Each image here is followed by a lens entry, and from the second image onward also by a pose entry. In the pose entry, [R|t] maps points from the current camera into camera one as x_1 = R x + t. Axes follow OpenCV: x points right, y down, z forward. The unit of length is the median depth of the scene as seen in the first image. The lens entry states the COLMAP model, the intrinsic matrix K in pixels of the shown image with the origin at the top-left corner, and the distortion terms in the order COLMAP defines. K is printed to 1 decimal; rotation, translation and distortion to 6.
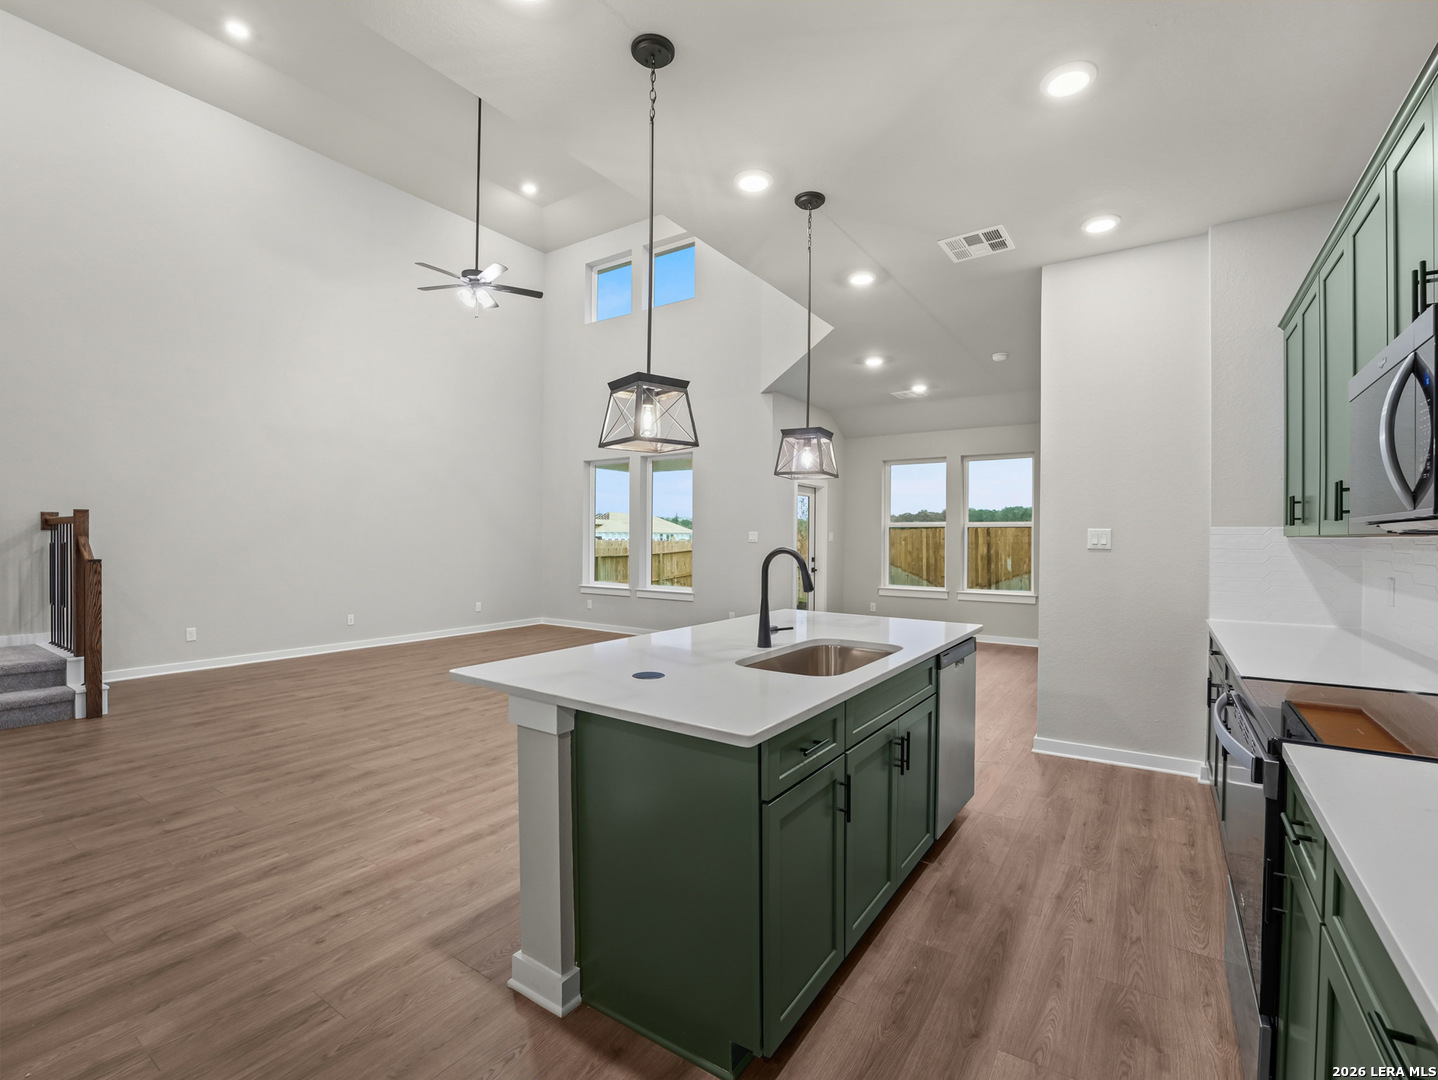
lens RADIAL K [[657.6, 0, 715.1], [0, 657.6, 543.8], [0, 0, 1]] dist [-0.023783, 0.001210]
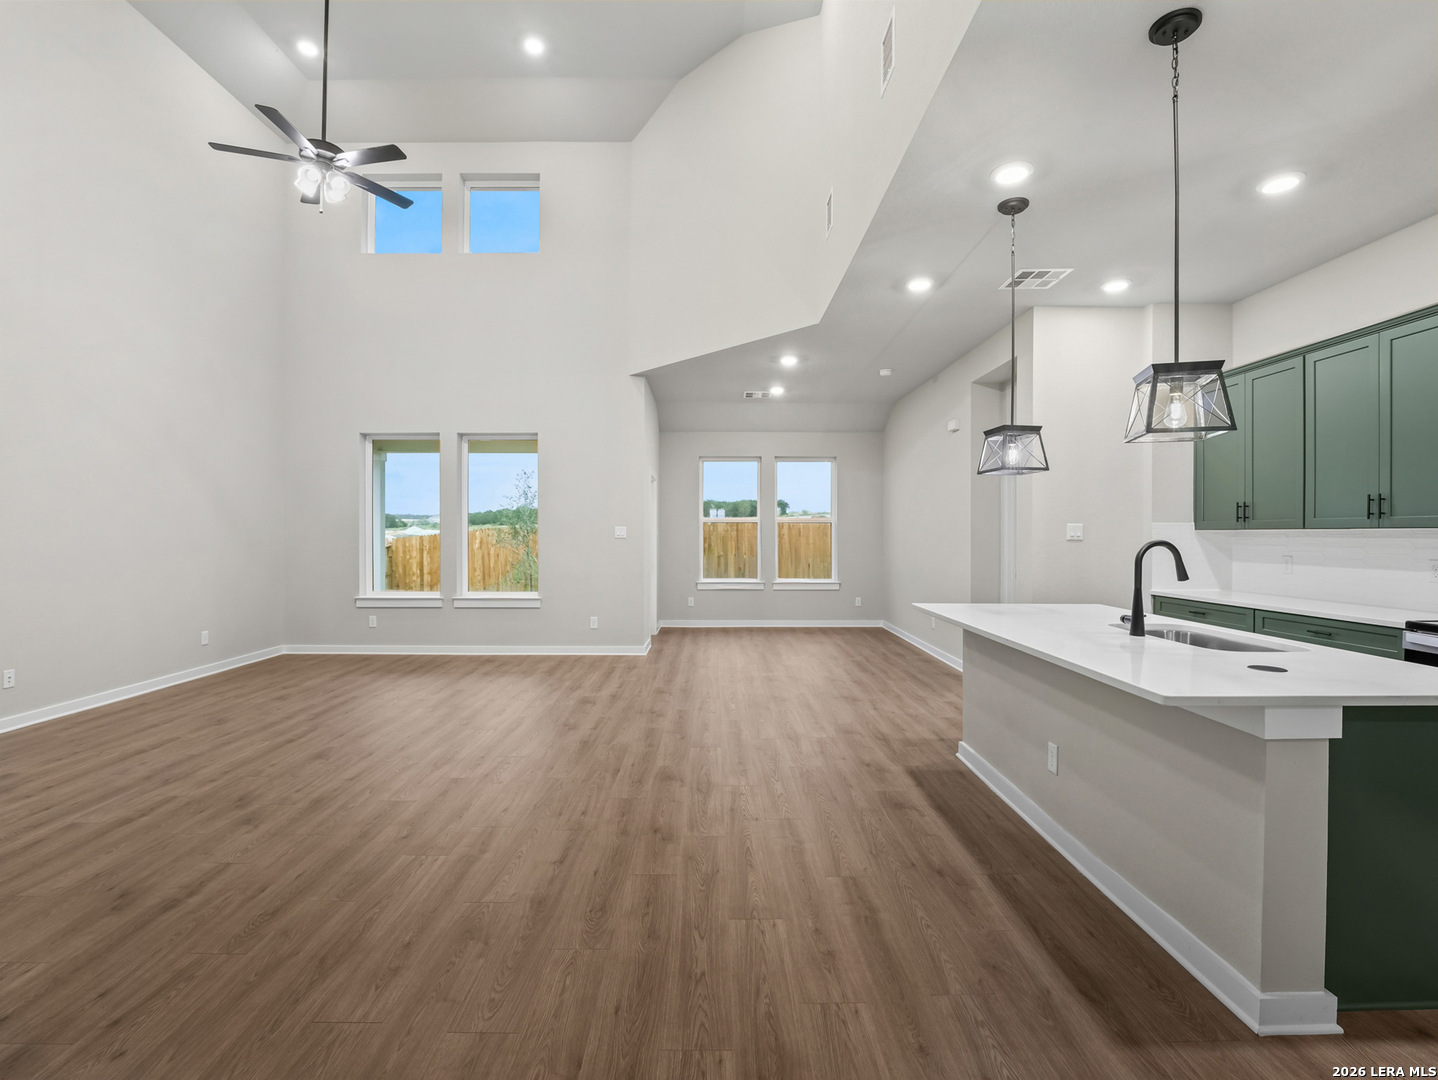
lens RADIAL K [[657.6, 0, 715.1], [0, 657.6, 543.8], [0, 0, 1]] dist [-0.023783, 0.001210]
pose [[0.823286, -0.014014, 0.567454, -0.642847], [0.010040, 0.999898, 0.010127, -0.004113], [-0.567538, -0.002640, 0.823343, 0.320508]]
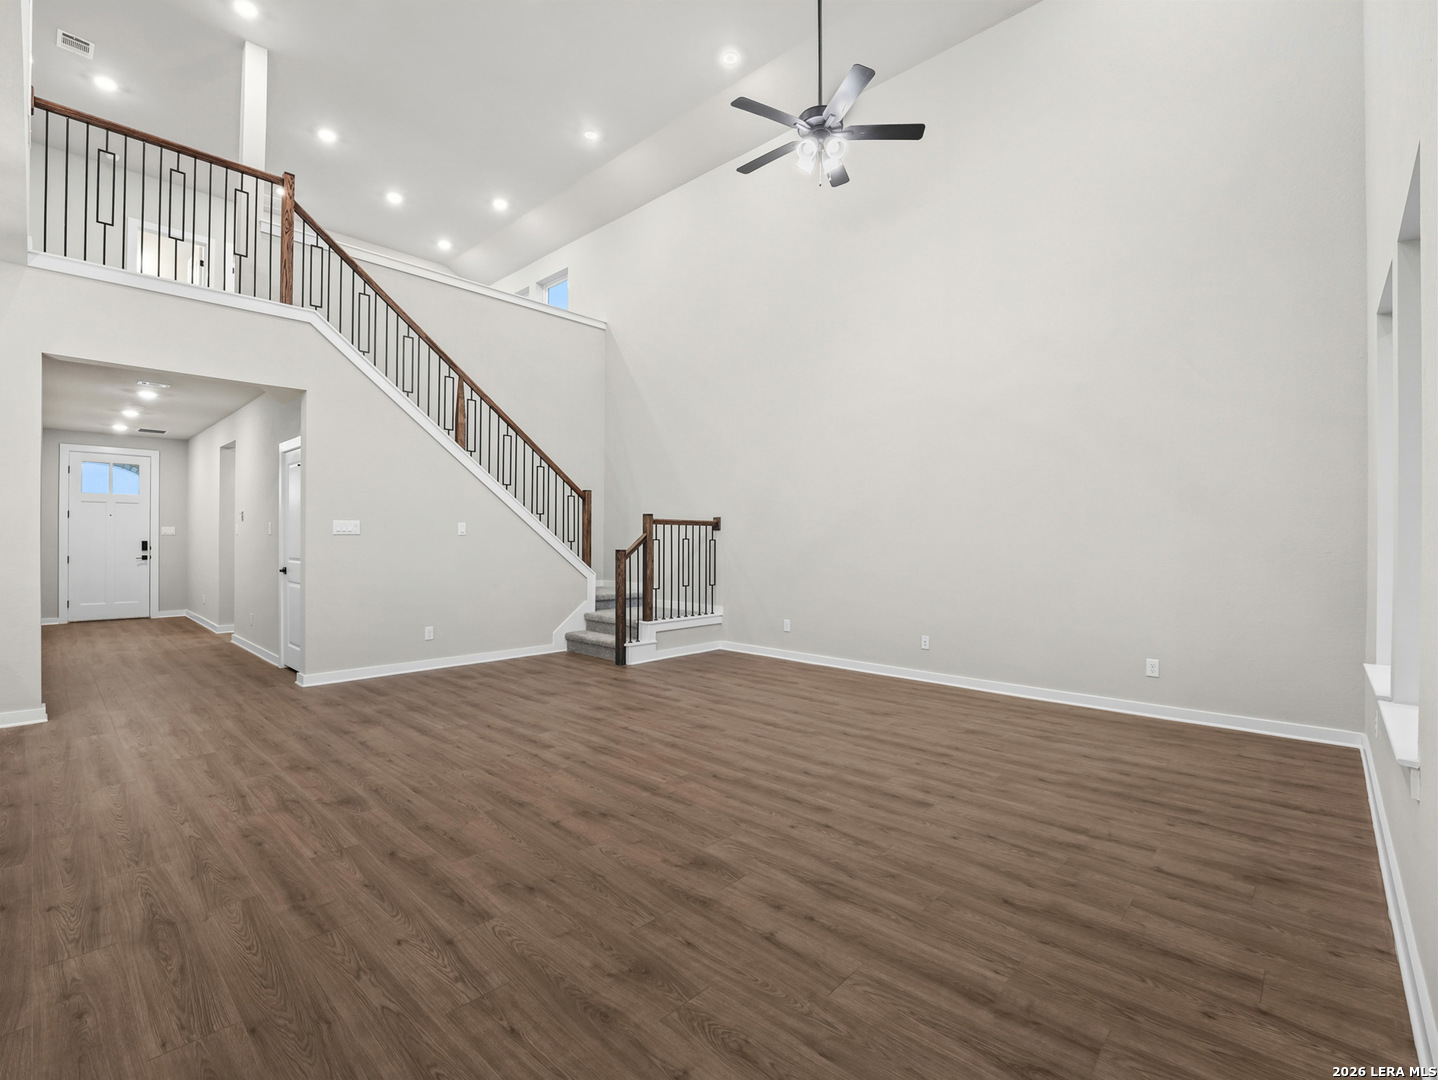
lens RADIAL K [[657.6, 0, 715.1], [0, 657.6, 543.8], [0, 0, 1]] dist [-0.023783, 0.001210]
pose [[-0.157866, -0.002514, -0.987457, 0.423415], [-0.016300, 0.999867, 0.000061, 0.009033], [0.987326, 0.016105, -0.157886, 1.551661]]
